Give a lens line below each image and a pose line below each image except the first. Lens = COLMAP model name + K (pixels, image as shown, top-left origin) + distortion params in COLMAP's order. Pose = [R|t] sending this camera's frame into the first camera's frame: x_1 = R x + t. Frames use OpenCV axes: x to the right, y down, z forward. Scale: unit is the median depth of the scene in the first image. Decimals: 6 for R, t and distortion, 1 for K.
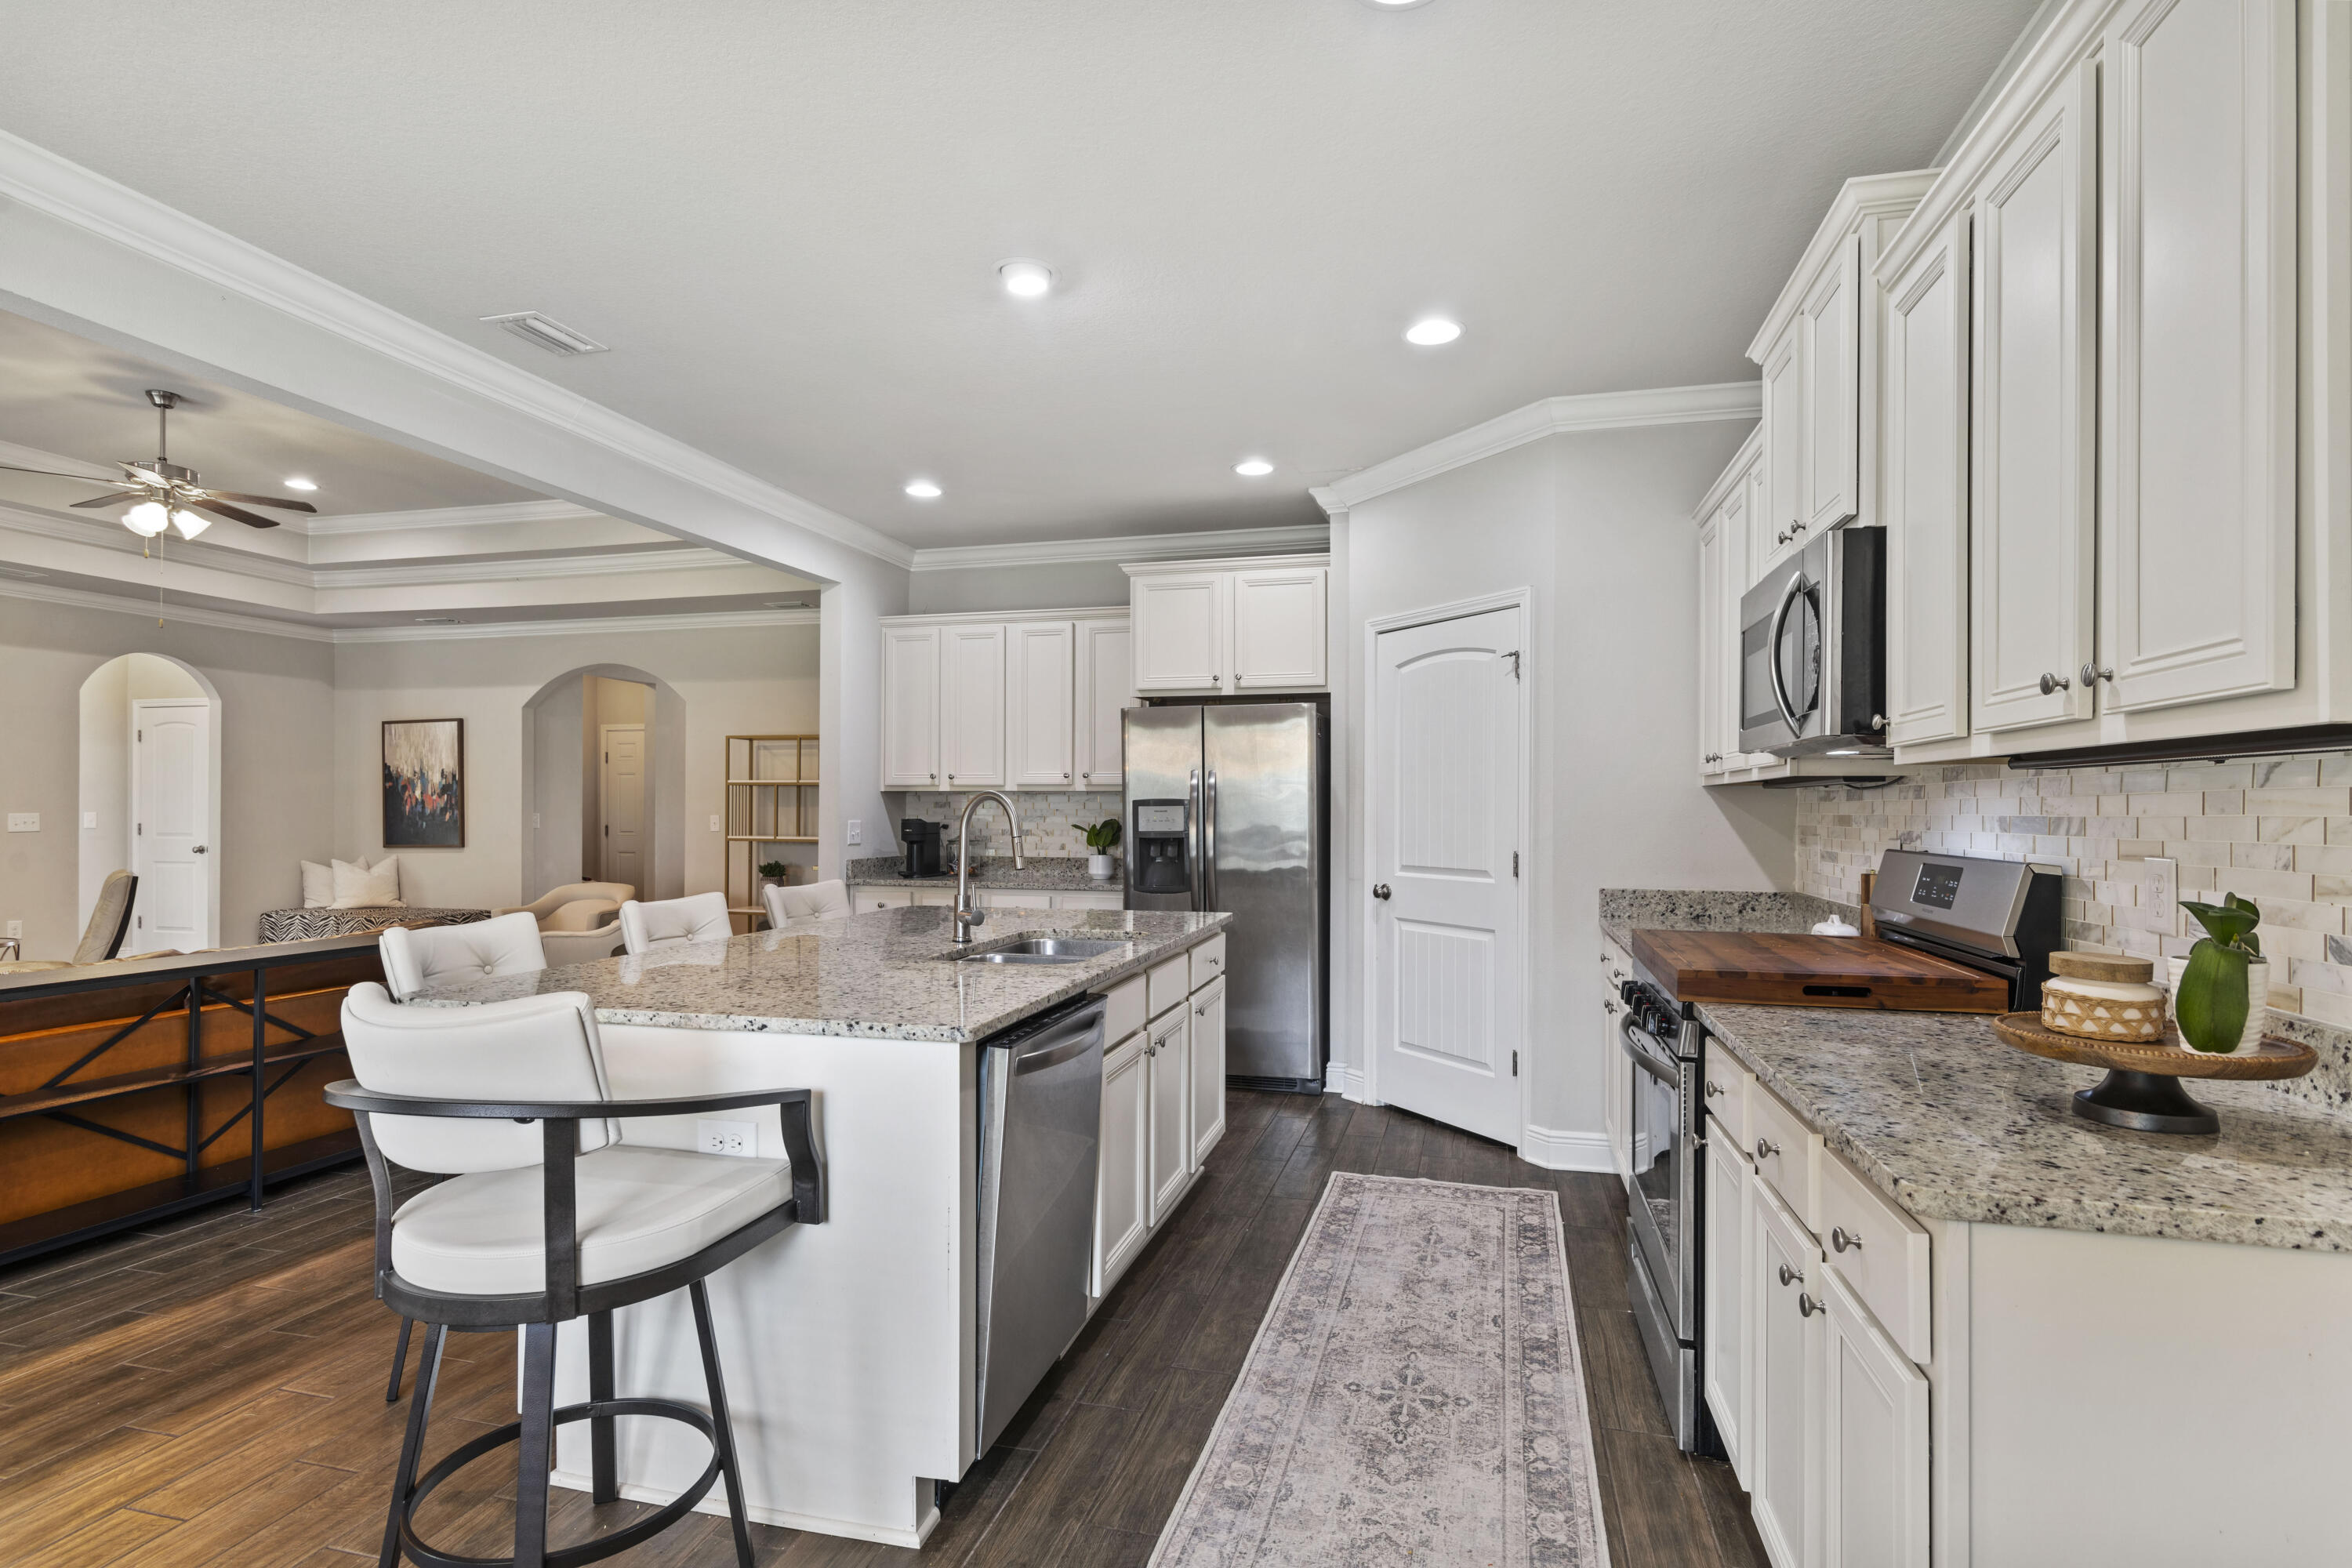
lens RADIAL K [[1163.4, 0, 1193.4], [0, 1163.4, 798.1], [0, 0, 1]] dist [0.001166, 0.001098]
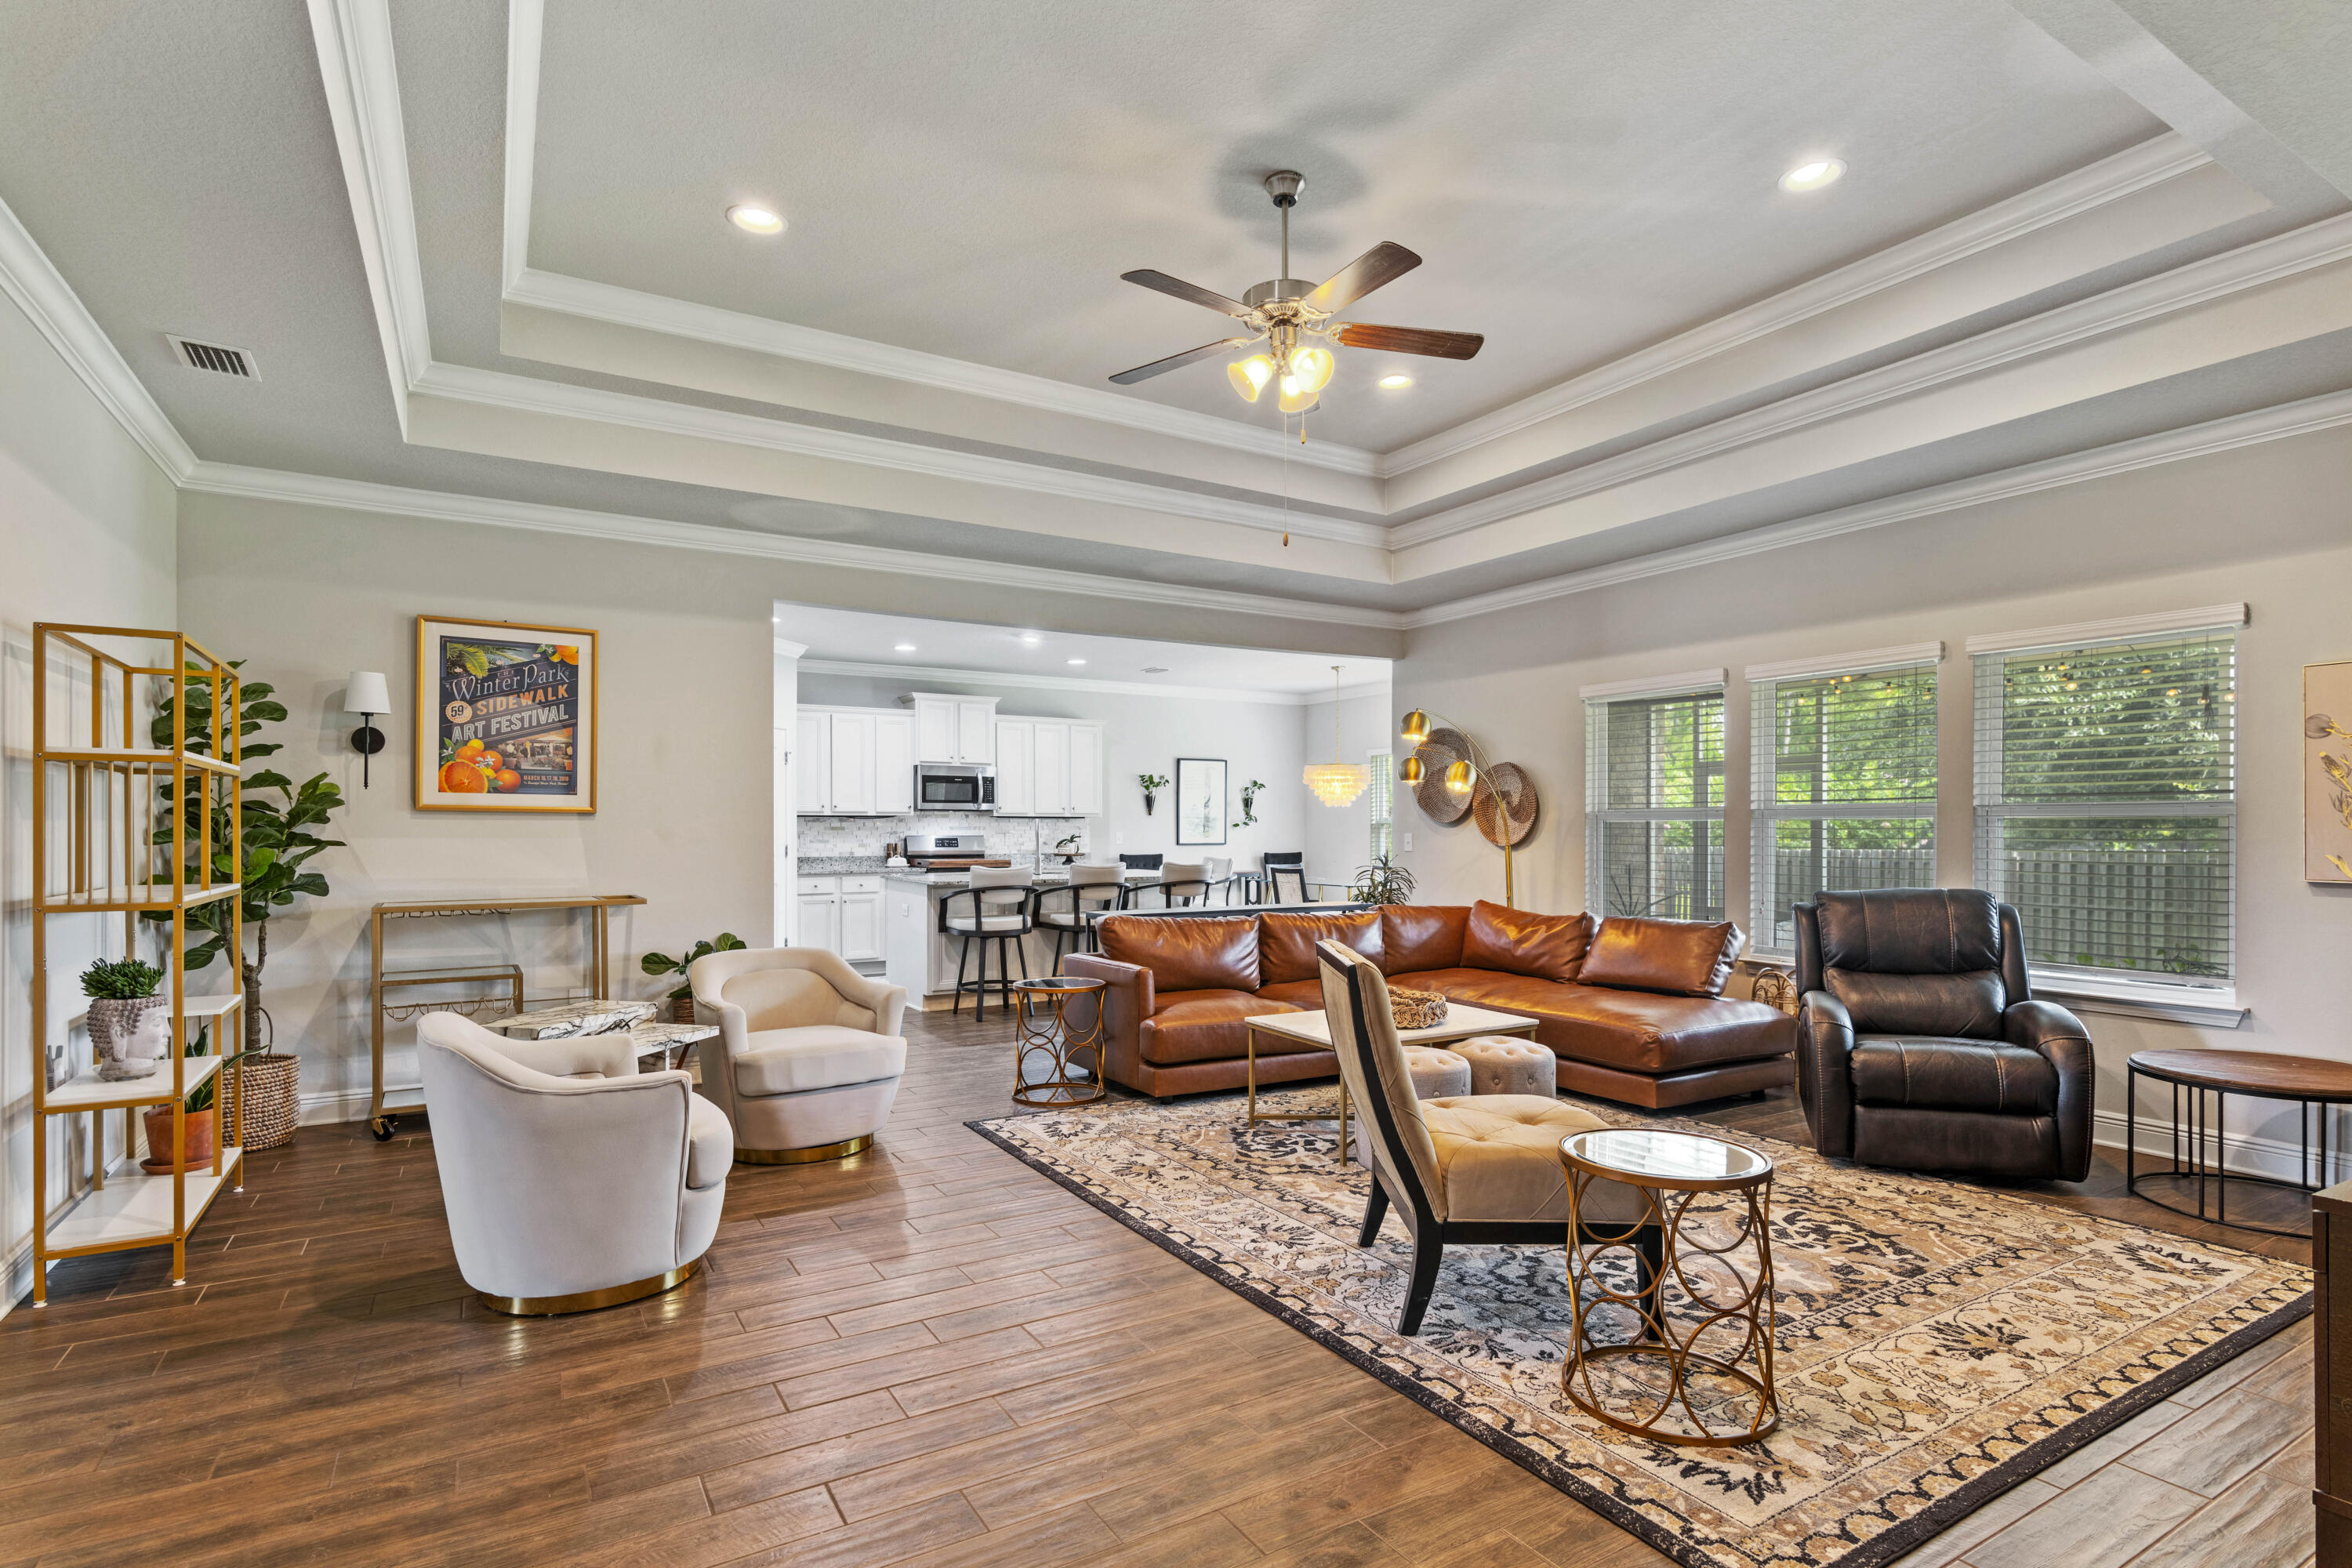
lens RADIAL K [[1163.4, 0, 1208.0], [0, 1163.4, 837.8], [0, 0, 1]] dist [0.001166, 0.001098]
pose [[-0.731469, -0.009770, 0.681805, -1.463790], [-0.009415, 0.999947, 0.004228, 0.014244], [-0.681810, -0.003326, -0.731522, 1.695036]]
